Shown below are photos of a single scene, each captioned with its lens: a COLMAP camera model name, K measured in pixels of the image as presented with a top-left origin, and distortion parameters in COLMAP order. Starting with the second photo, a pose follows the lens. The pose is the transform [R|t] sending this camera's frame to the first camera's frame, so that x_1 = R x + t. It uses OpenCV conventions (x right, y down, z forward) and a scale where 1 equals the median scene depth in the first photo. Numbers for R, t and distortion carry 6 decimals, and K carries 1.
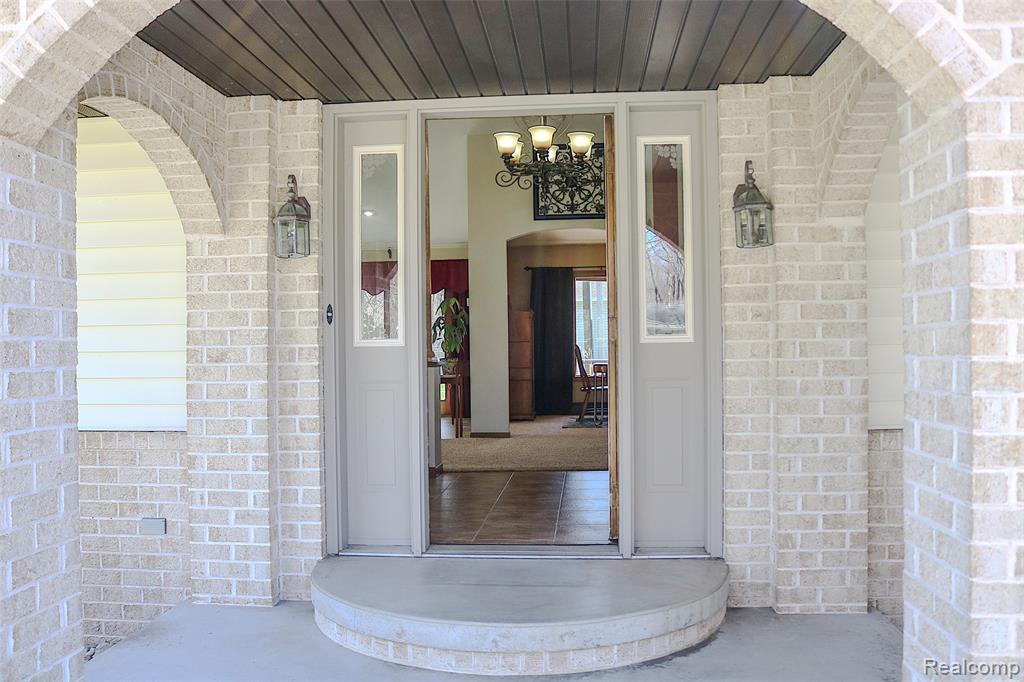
lens RADIAL K [[858.0, 0, 510.8], [0, 858.0, 353.3], [0, 0, 1]] dist [-0.157576, 0.134172]
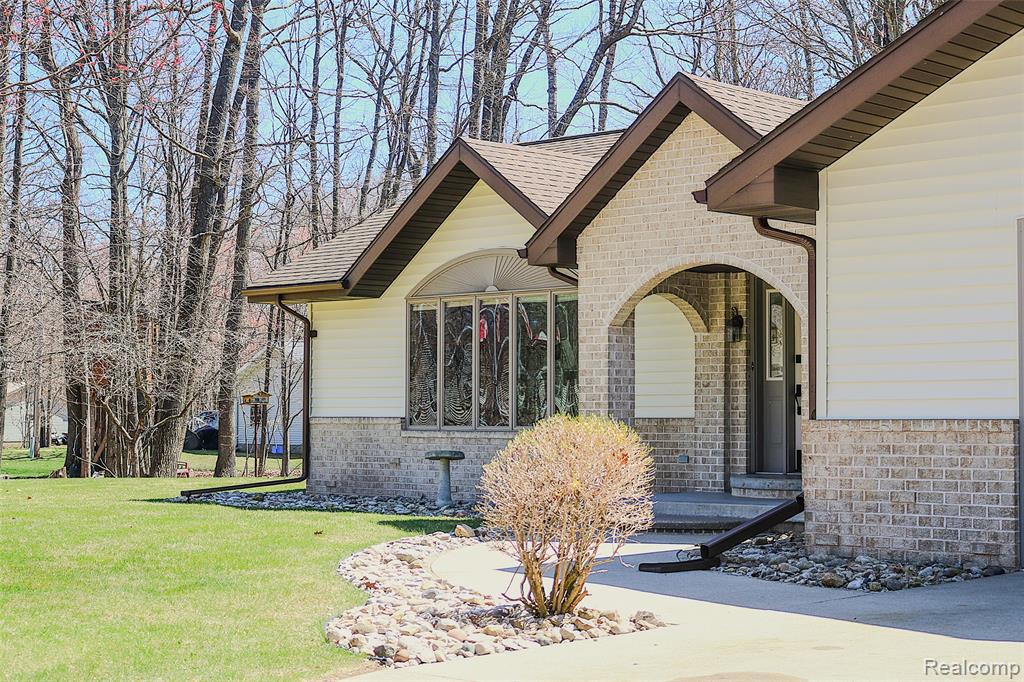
lens RADIAL K [[1858.9, 0, 631.7], [0, 1858.9, 340.4], [0, 0, 1]] dist [-0.000490, 0.003755]
pose [[0.815557, -0.016333, -0.578446, 2.486003], [-0.006668, 0.999270, -0.037617, 0.076774], [0.578638, 0.034536, 0.814853, -3.352074]]
